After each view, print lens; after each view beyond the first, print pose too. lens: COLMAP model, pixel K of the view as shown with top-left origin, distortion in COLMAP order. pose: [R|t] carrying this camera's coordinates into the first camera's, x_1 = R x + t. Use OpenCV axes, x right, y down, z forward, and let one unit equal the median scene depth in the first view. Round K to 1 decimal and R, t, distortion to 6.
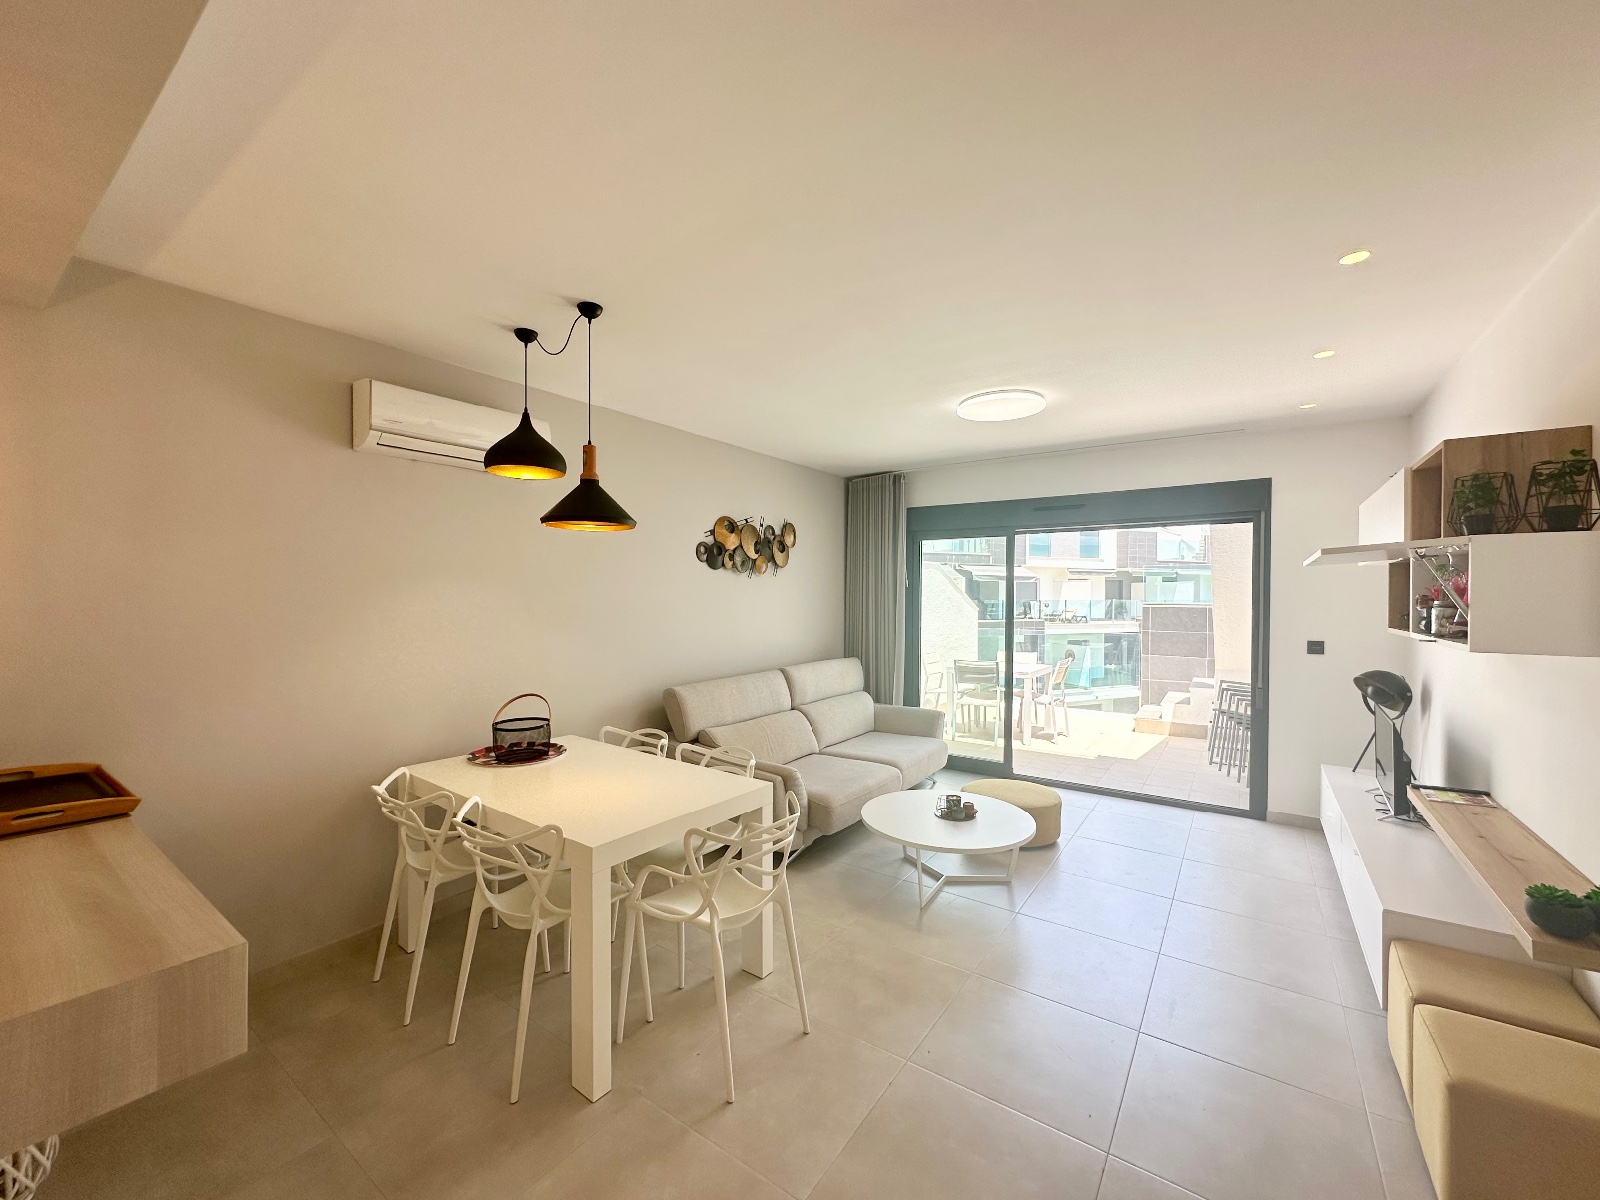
lens RADIAL K [[641.2, 0, 797.5], [0, 641.2, 600.5], [0, 0, 1]] dist [-0.007014, 0.003843]
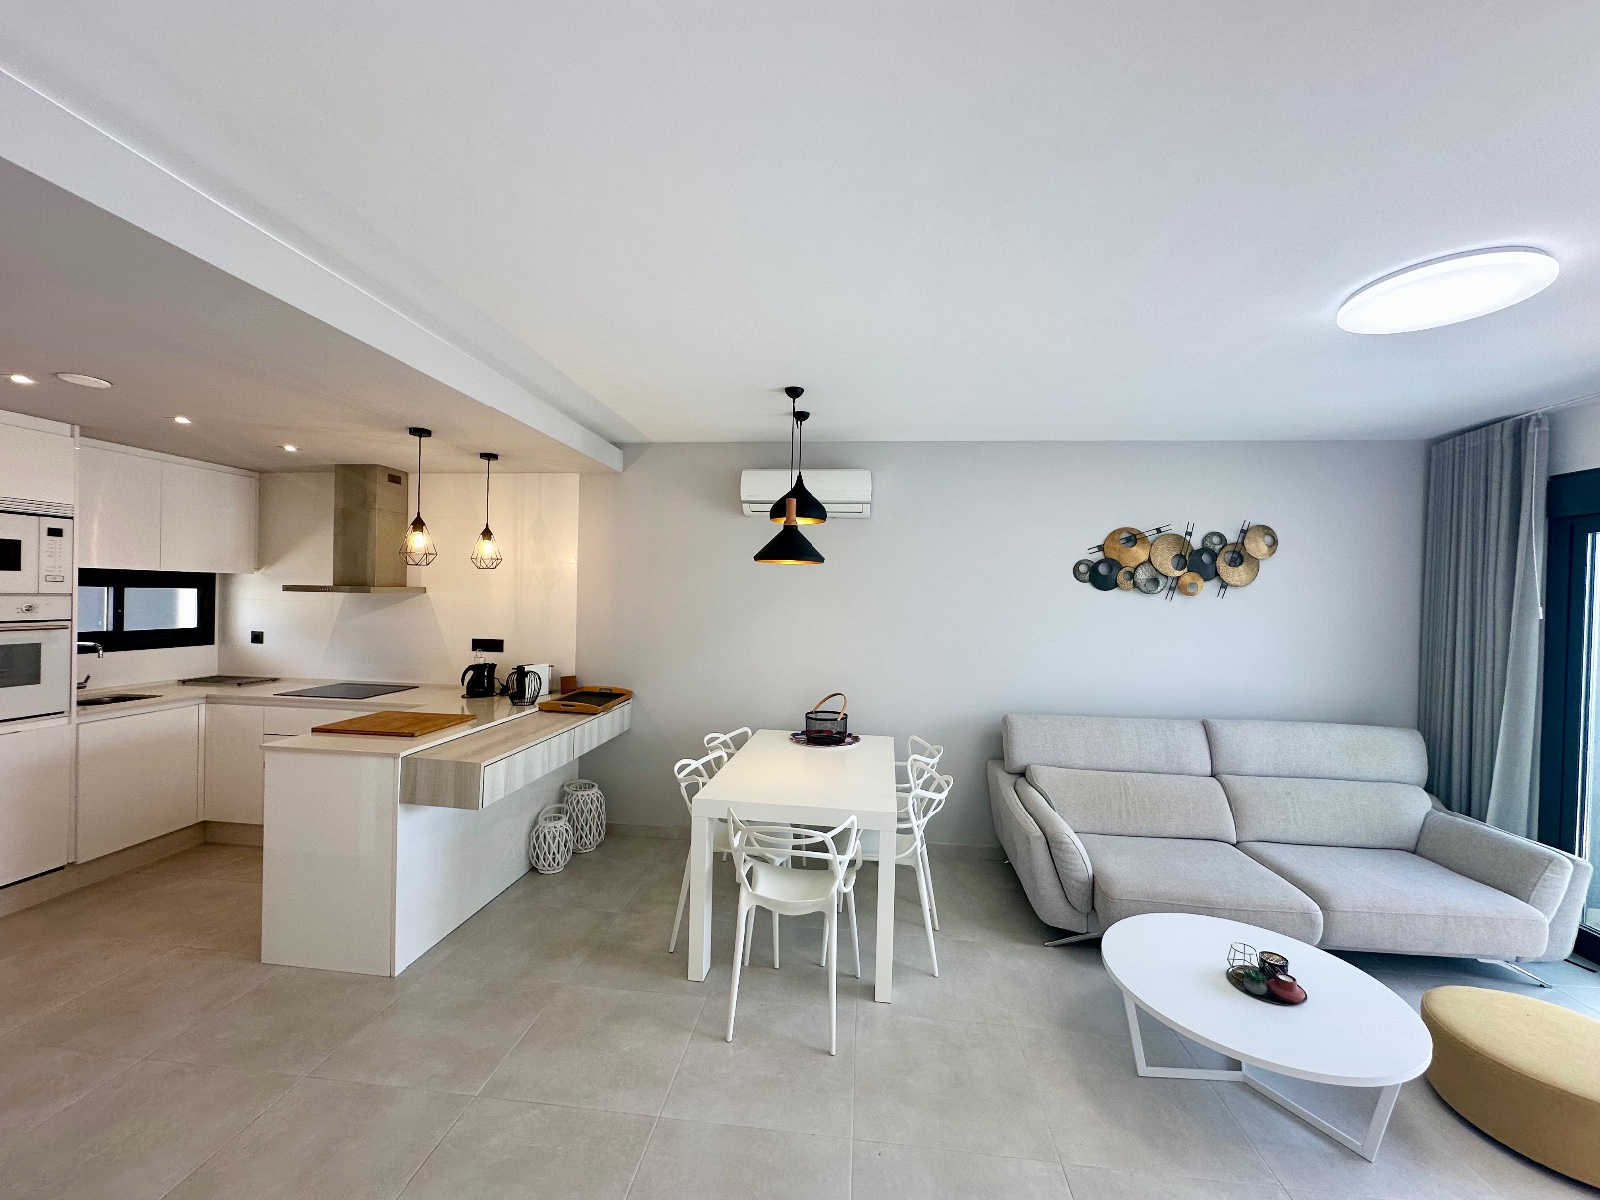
lens RADIAL K [[639.6, 0, 796.7], [0, 639.6, 601.4], [0, 0, 1]] dist [-0.000316, 0.000036]
pose [[0.486998, 0.015945, -0.873258, 0.414311], [-0.031171, 0.999514, 0.000868, -0.020787], [0.872847, 0.026798, 0.487258, 0.208519]]
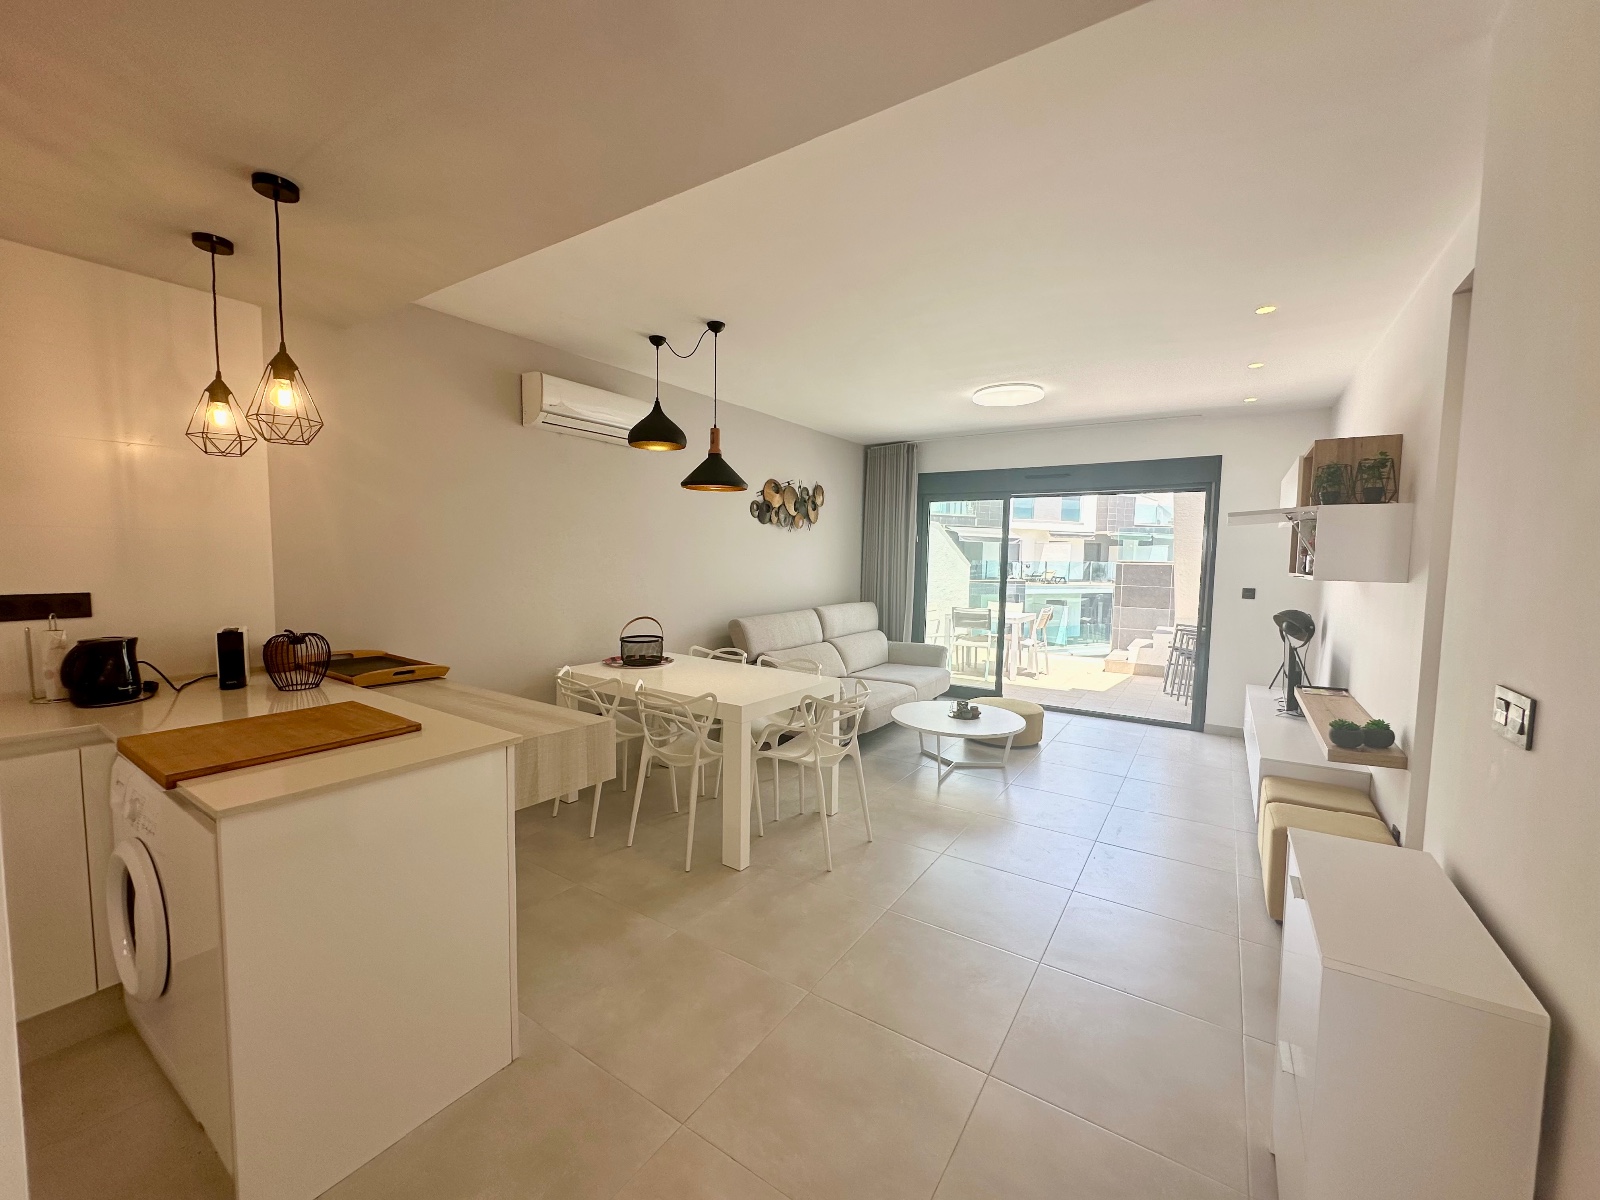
lens RADIAL K [[641.6, 0, 797.2], [0, 641.6, 600.0], [0, 0, 1]] dist [-0.001426, 0.000118]
pose [[0.999500, 0.011195, 0.029579, -0.097951], [-0.012995, 0.998029, 0.061395, 0.018589], [-0.028834, -0.061749, 0.997675, -0.202782]]
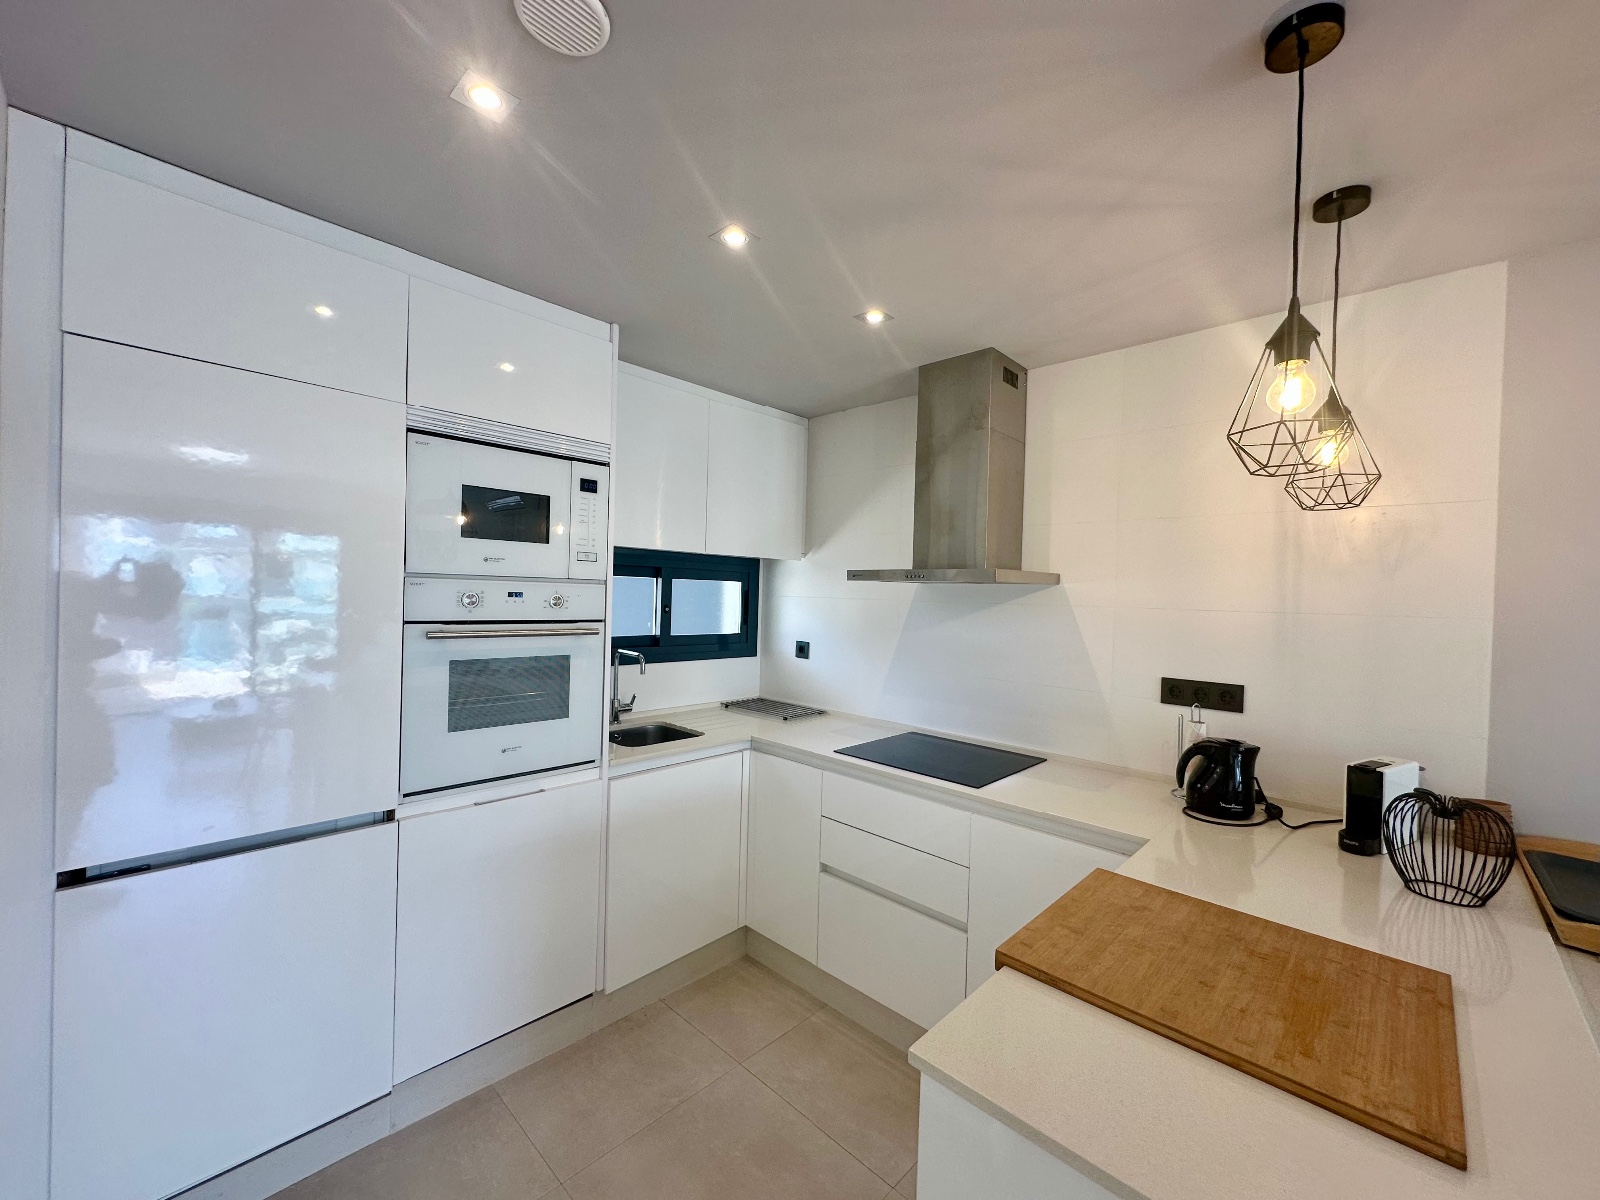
lens RADIAL K [[639.6, 0, 796.7], [0, 639.6, 601.4], [0, 0, 1]] dist [-0.000316, 0.000036]
pose [[-0.143339, 0.004599, -0.989663, -0.152047], [-0.039391, 0.999170, 0.010349, 0.001258], [0.988889, 0.040467, -0.143039, 0.057431]]
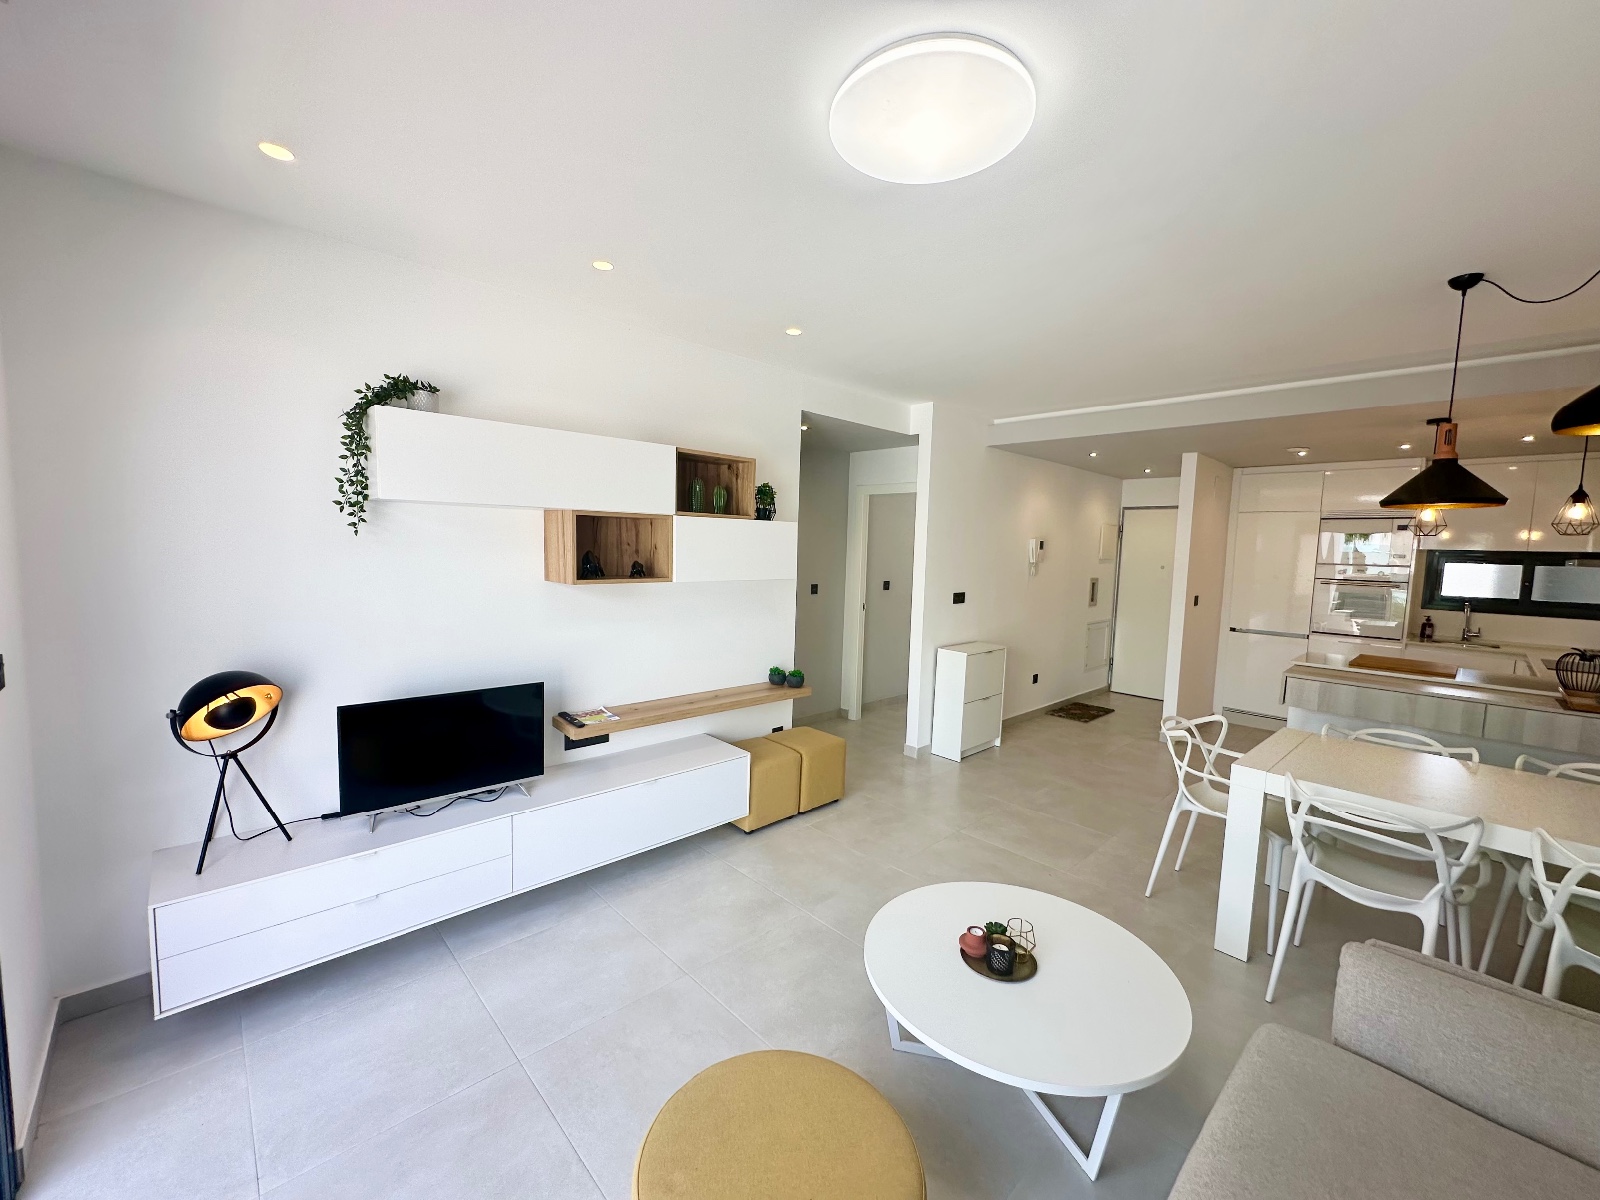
lens RADIAL K [[653.4, 0, 799.0], [0, 653.4, 606.9], [0, 0, 1]] dist [0.000586, -0.000027]
pose [[-0.981615, -0.040826, 0.186453, 0.183894], [-0.022694, 0.994892, 0.098364, -0.021023], [-0.189516, 0.092324, -0.977527, 1.402906]]
